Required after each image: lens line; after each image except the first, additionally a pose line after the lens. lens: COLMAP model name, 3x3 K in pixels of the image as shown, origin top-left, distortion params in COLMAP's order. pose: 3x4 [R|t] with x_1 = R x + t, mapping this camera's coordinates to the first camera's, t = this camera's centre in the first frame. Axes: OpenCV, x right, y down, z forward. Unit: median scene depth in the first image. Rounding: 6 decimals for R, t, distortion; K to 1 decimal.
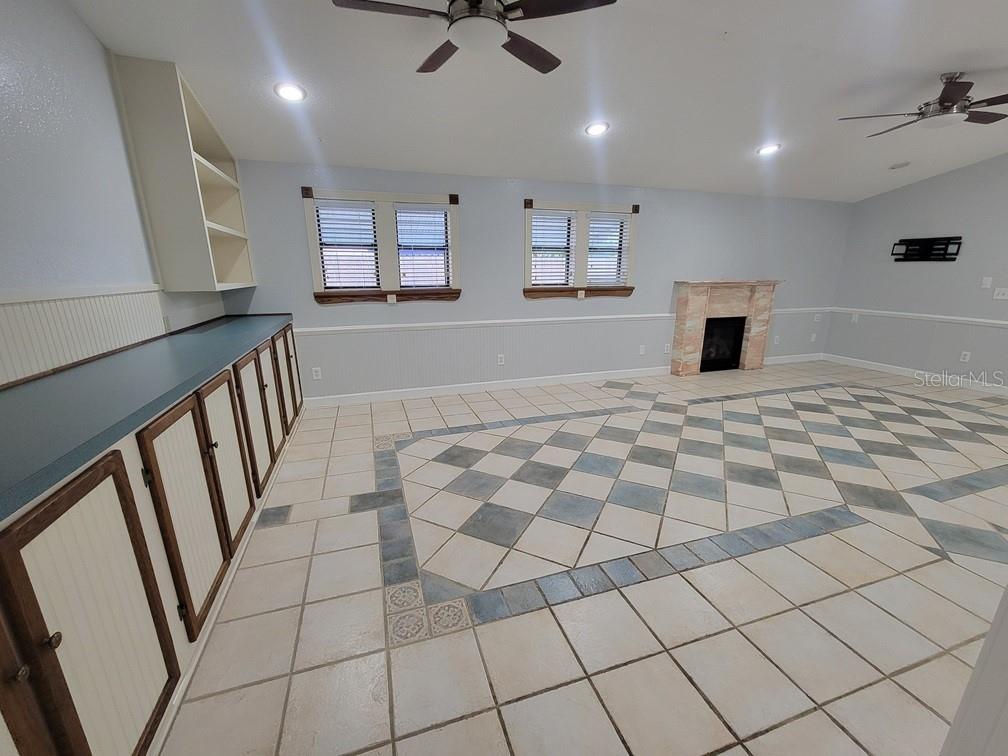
lens RADIAL K [[411.5, 0, 501.4], [0, 411.5, 383.2], [0, 0, 1]] dist [-0.001398, -0.000643]
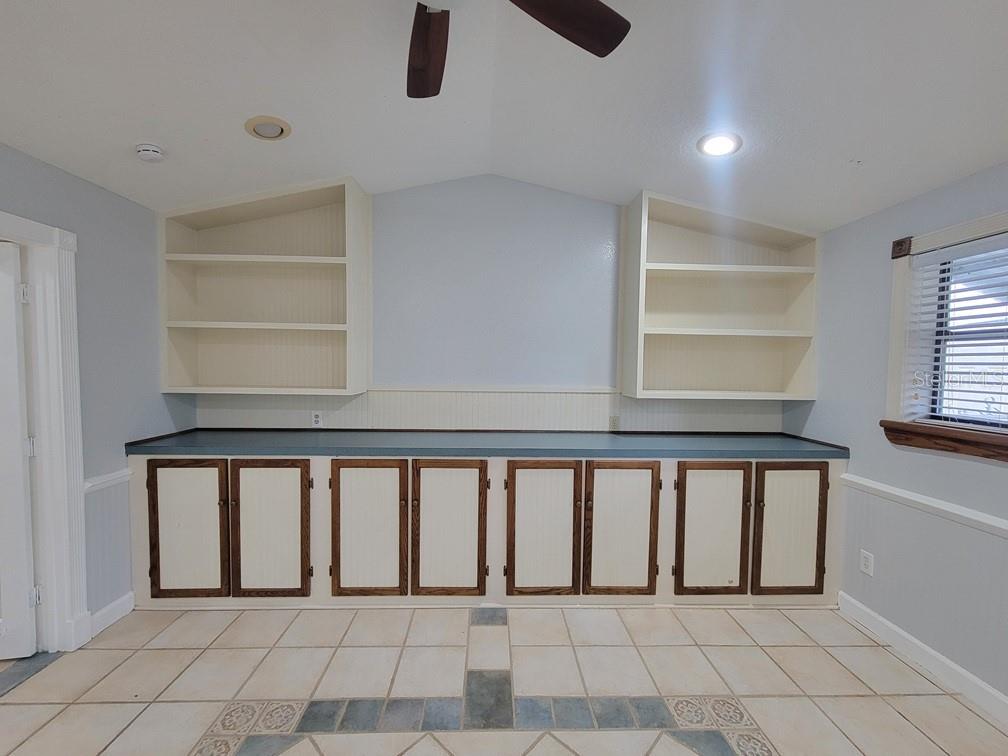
lens RADIAL K [[410.8, 0, 501.1], [0, 410.8, 384.0], [0, 0, 1]] dist [0.001697, -0.000534]
pose [[-0.283337, 0.046702, -0.957883, 0.192349], [-0.261291, 0.957267, 0.123961, -0.182036], [0.922739, 0.285409, -0.259026, 0.592758]]
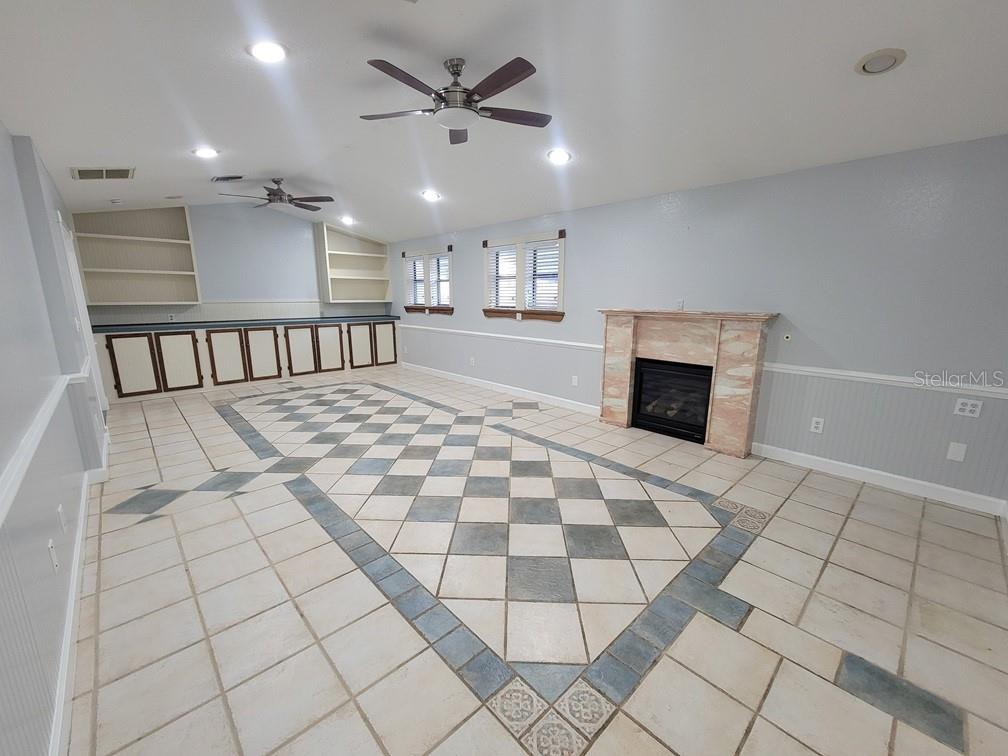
lens RADIAL K [[411.5, 0, 501.4], [0, 411.5, 383.2], [0, 0, 1]] dist [-0.001398, -0.000643]
pose [[0.421249, 0.193931, -0.885969, 1.321235], [-0.239781, 0.965926, 0.097425, -0.153171], [0.874674, 0.171398, 0.453396, 0.536280]]
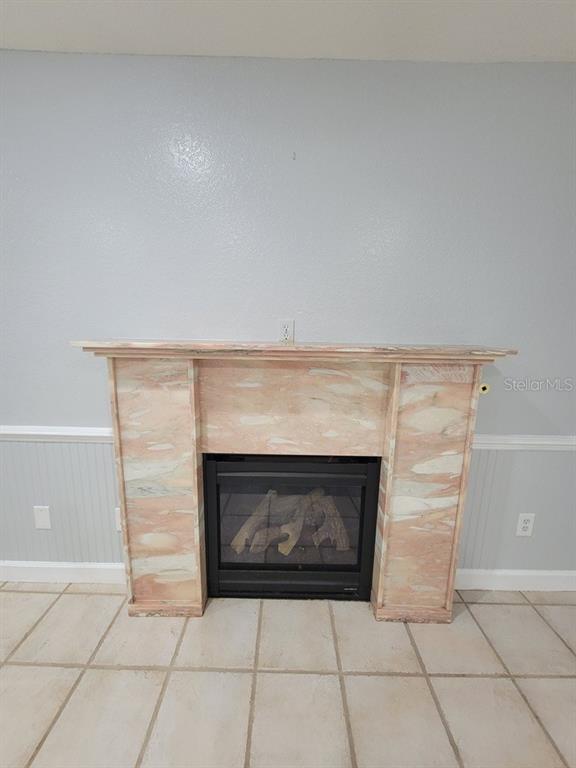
lens RADIAL K [[310.9, 0, 288.0], [0, 310.9, 384.0], [0, 0, 1]] dist [0.000276, 0.000653]
pose [[0.948600, 0.079423, -0.306351, 0.765756], [-0.103580, 0.992599, -0.063393, -0.249905], [0.299048, 0.091866, 0.949806, 0.956660]]
